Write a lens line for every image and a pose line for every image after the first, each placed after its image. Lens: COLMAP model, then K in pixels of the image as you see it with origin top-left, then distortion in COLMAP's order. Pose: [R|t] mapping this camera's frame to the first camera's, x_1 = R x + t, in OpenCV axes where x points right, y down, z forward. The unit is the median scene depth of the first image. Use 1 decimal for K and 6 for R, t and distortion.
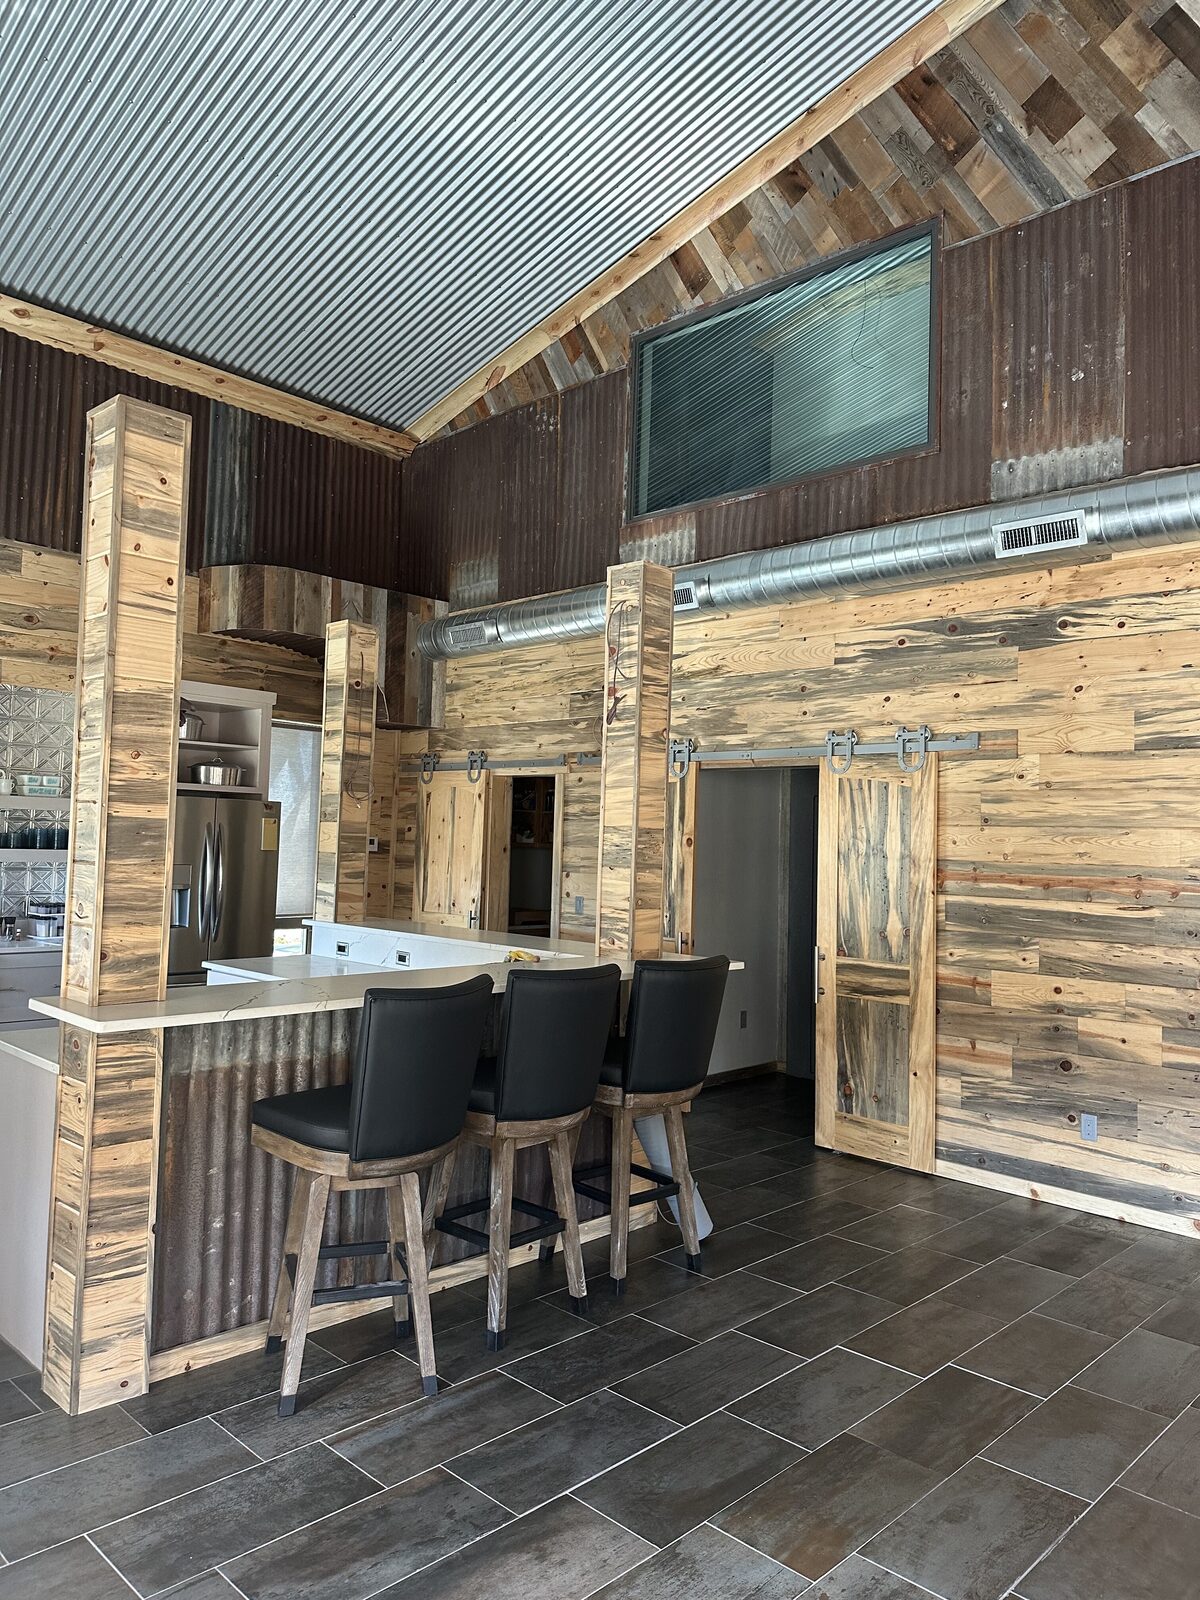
lens RADIAL K [[1139.2, 0, 591.1], [0, 1139.2, 799.3], [0, 0, 1]] dist [0.141815, -0.280036]
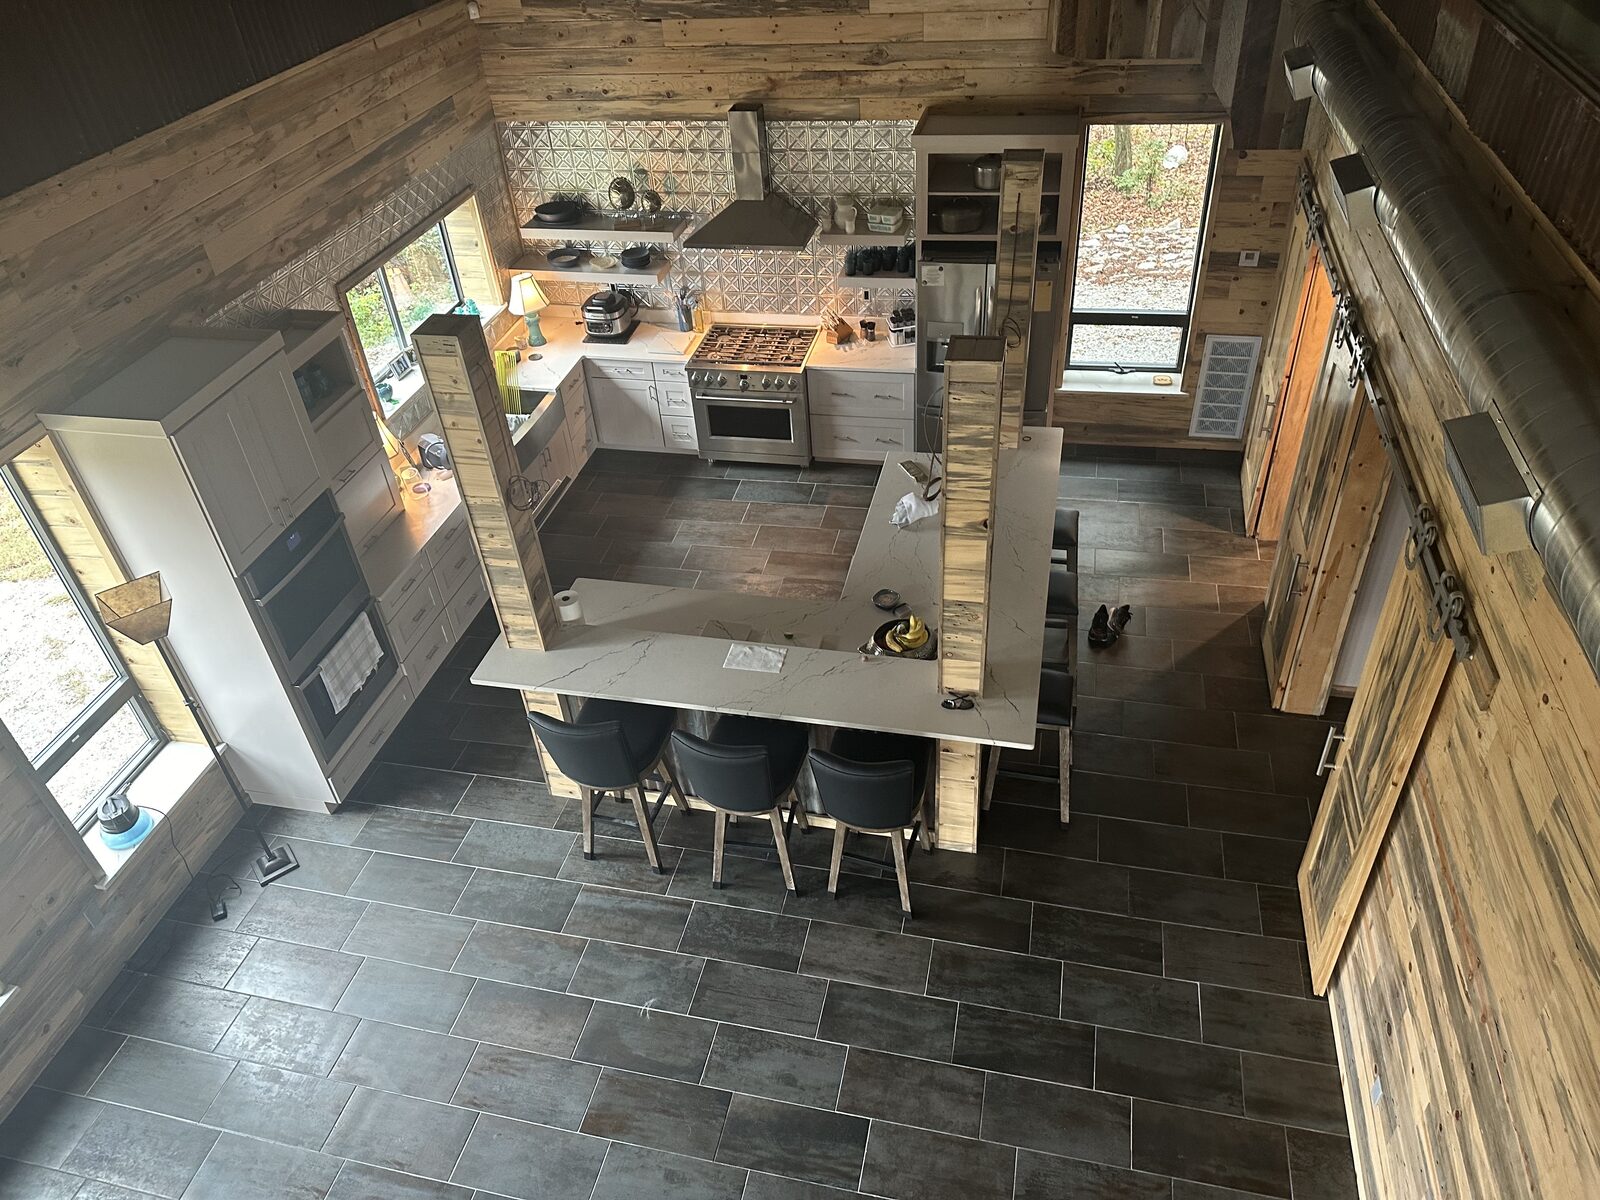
lens RADIAL K [[1139.2, 0, 755.9], [0, 1139.2, 593.8], [0, 0, 1]] dist [0.141815, -0.280036]
pose [[0.493783, 0.471452, -0.730693, 0.696915], [0.136187, 0.787982, 0.600447, -0.611448], [0.858855, -0.396002, 0.324887, 0.508078]]
